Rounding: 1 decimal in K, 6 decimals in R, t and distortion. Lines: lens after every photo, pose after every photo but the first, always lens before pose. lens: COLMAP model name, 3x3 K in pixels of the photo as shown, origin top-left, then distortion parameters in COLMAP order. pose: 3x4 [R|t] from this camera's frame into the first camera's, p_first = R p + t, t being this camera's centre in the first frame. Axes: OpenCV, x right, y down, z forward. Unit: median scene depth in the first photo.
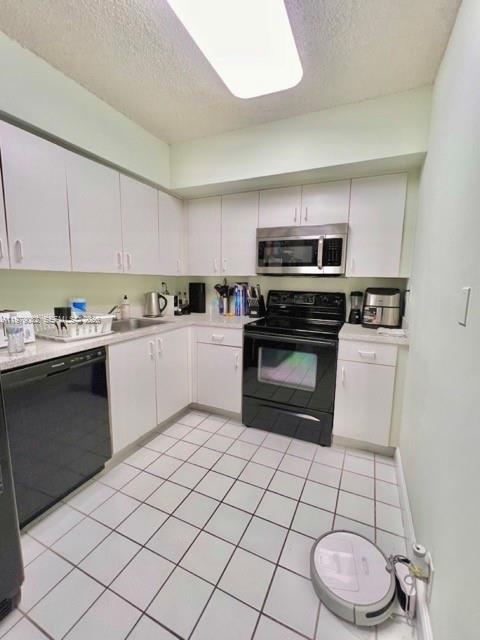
lens RADIAL K [[279.2, 0, 240.0], [0, 279.2, 320.0], [0, 0, 1]] dist [0.000499, 0.000179]
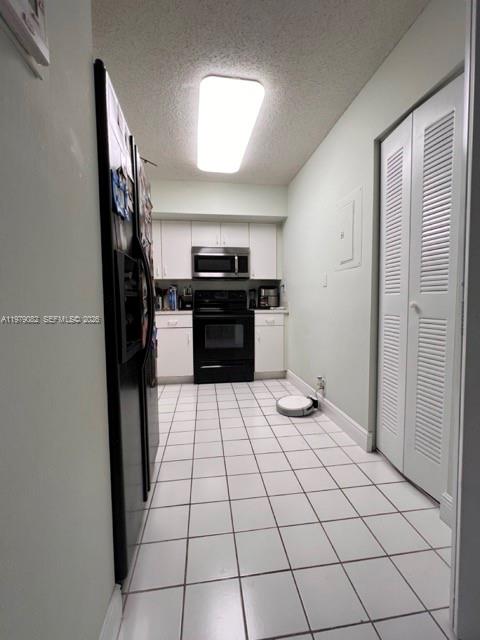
lens RADIAL K [[288.5, 0, 240.0], [0, 288.5, 320.0], [0, 0, 1]] dist [-0.000500, -0.000125]
pose [[0.836058, -0.058793, 0.545481, -0.636262], [0.101685, 0.993621, -0.048758, 0.169673], [-0.539135, 0.096232, 0.836703, -0.399182]]
